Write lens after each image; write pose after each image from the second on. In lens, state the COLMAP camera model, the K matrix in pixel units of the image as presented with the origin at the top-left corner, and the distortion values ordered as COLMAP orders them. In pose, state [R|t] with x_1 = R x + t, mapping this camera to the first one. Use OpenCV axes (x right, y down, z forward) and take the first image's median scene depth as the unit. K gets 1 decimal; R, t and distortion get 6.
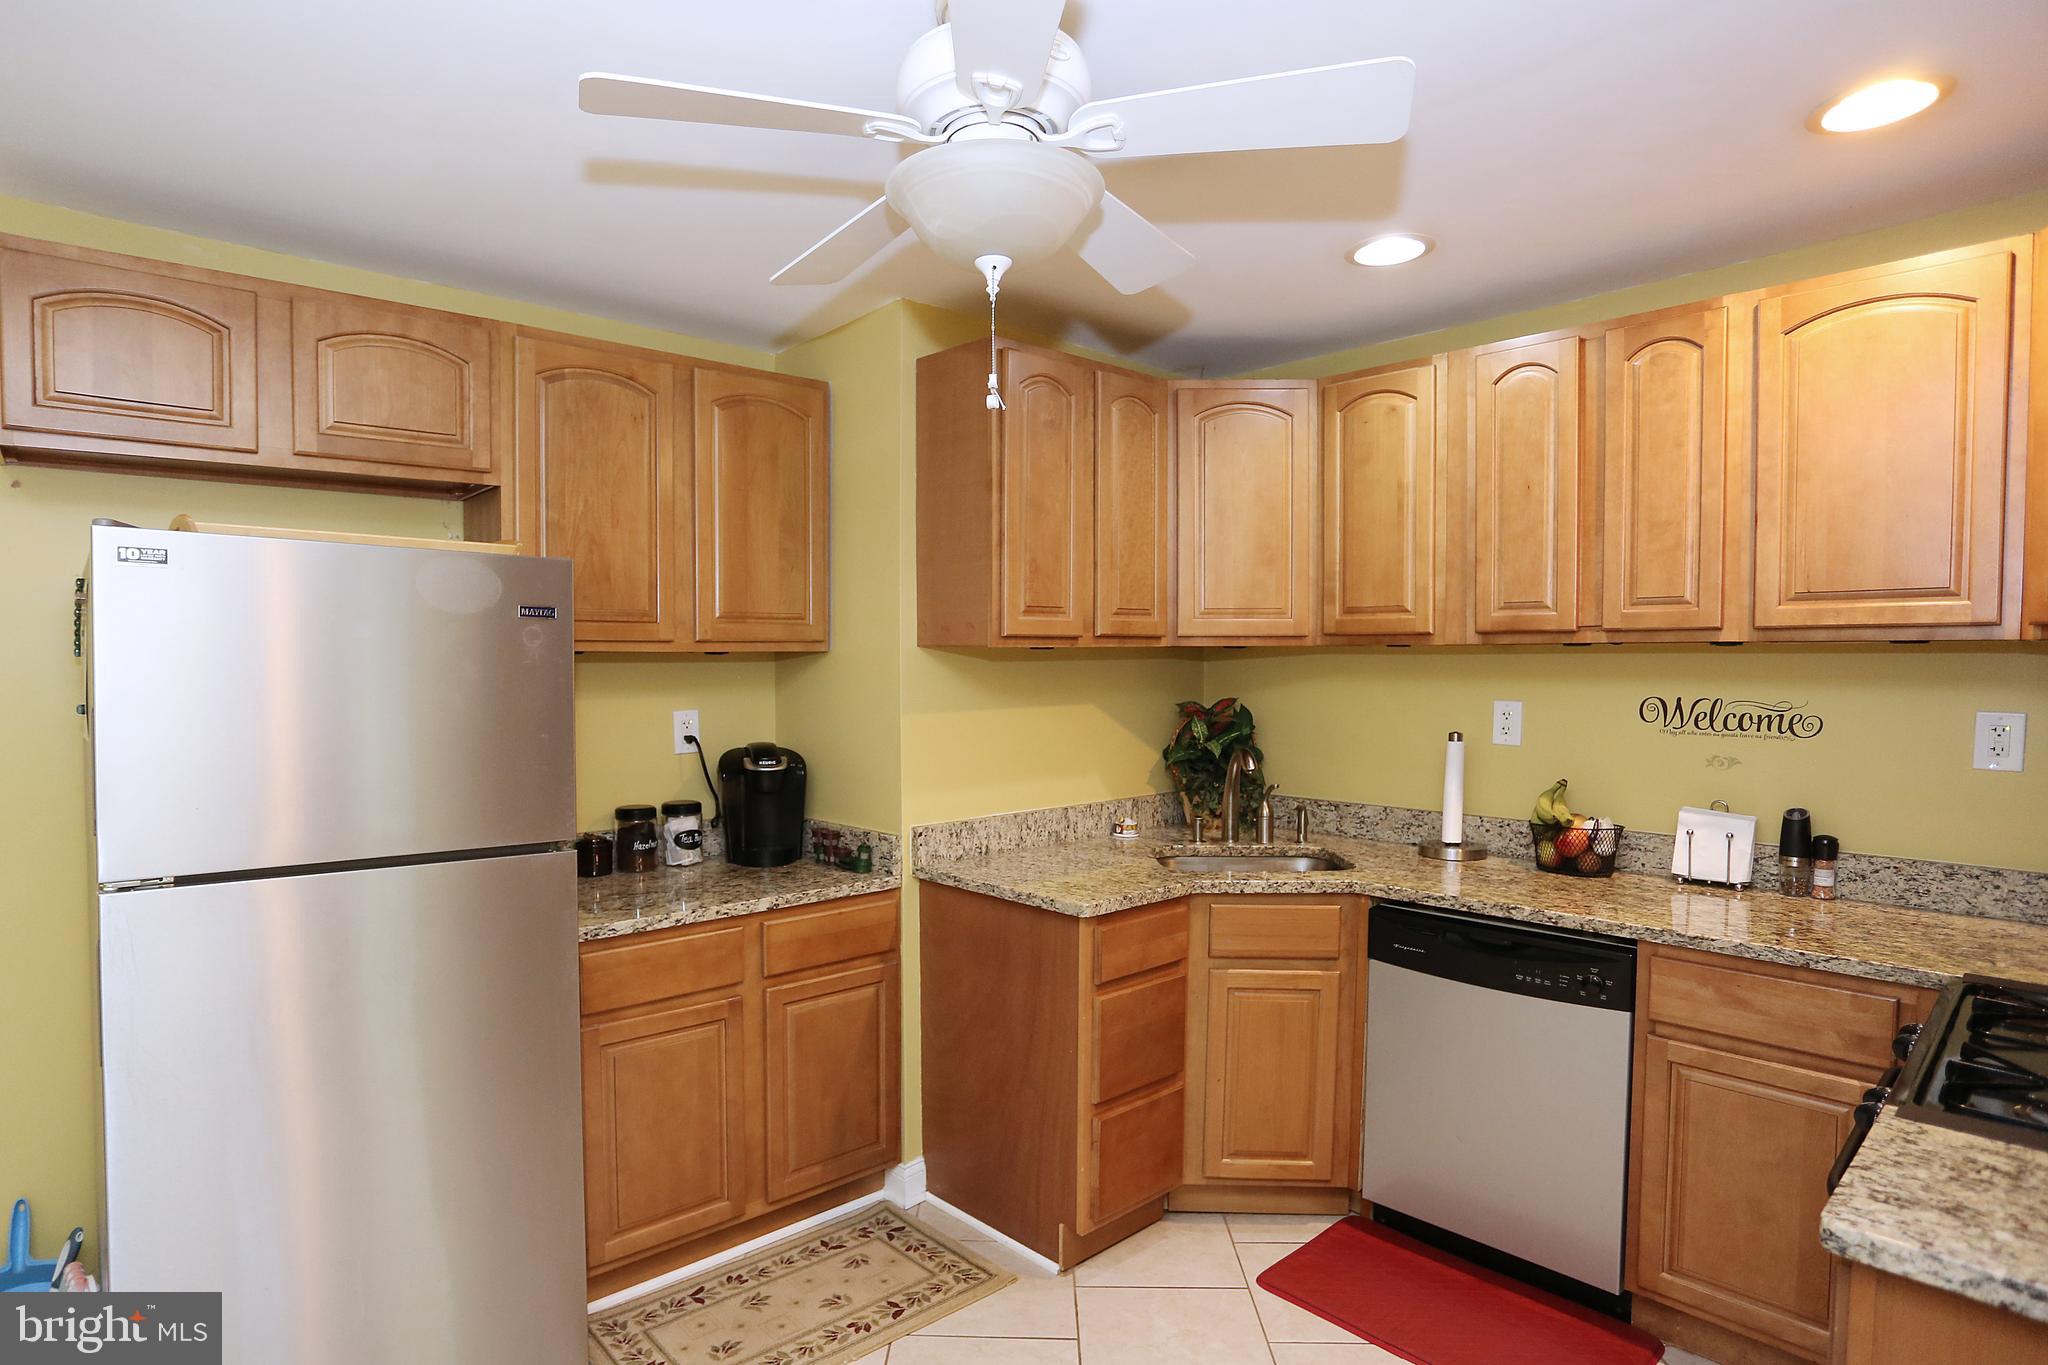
lens RADIAL K [[1047.8, 0, 1010.2], [0, 1047.8, 678.0], [0, 0, 1]] dist [-0.079773, 0.037659]
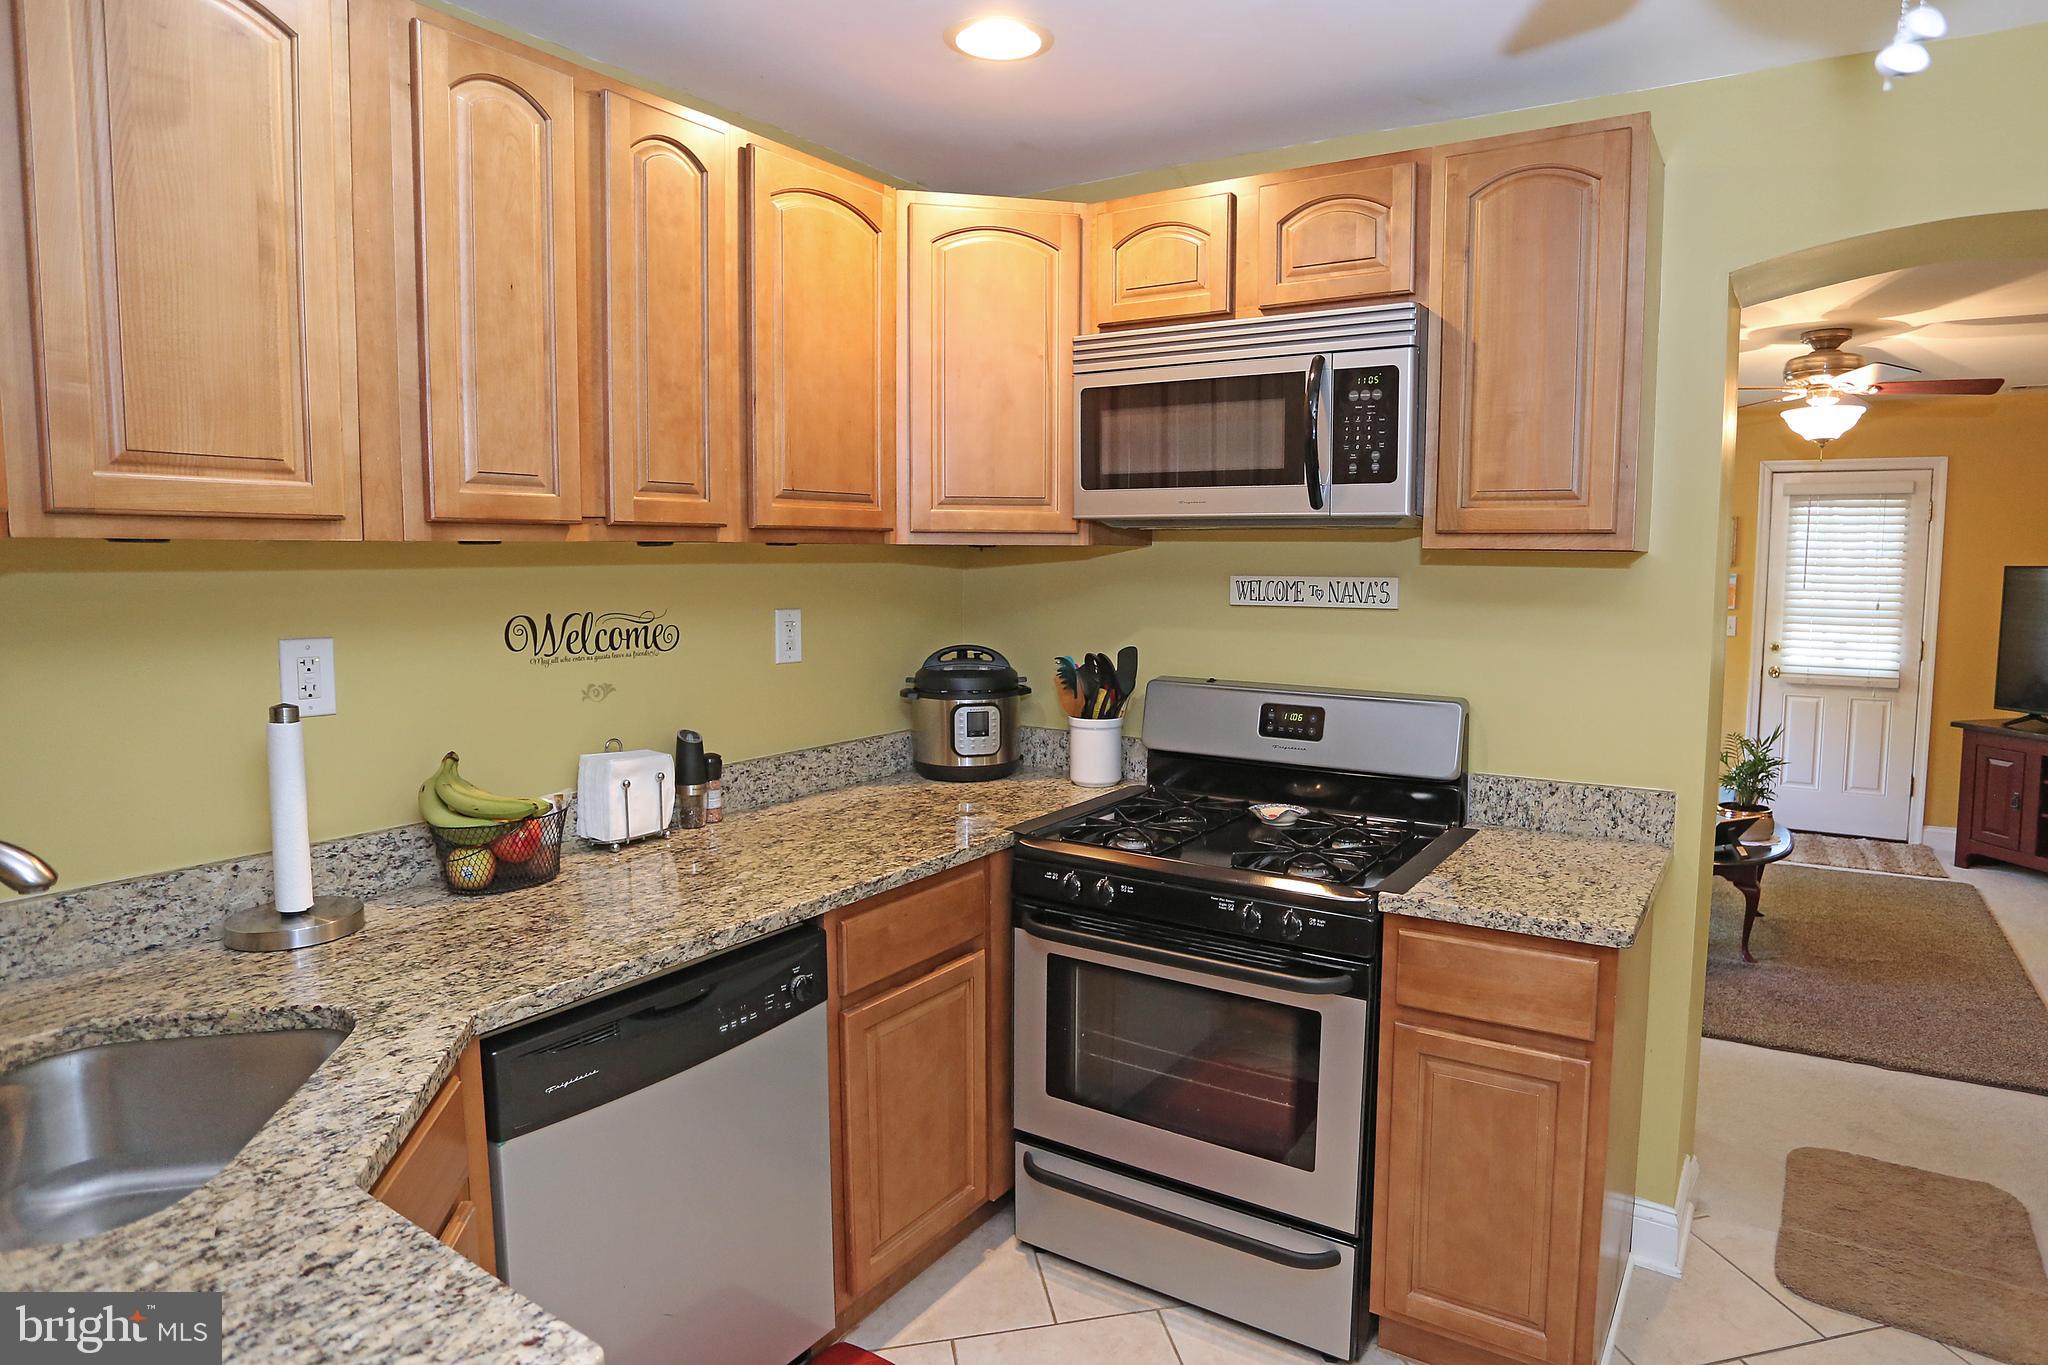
lens RADIAL K [[1182.4, 0, 1023.2], [0, 1182.4, 661.2], [0, 0, 1]] dist [-0.083679, 0.060422]
pose [[-0.229052, -0.094580, 0.968808, -0.270416], [0.010904, 0.994957, 0.099710, -0.029679], [-0.973353, 0.033403, -0.226866, 0.900502]]
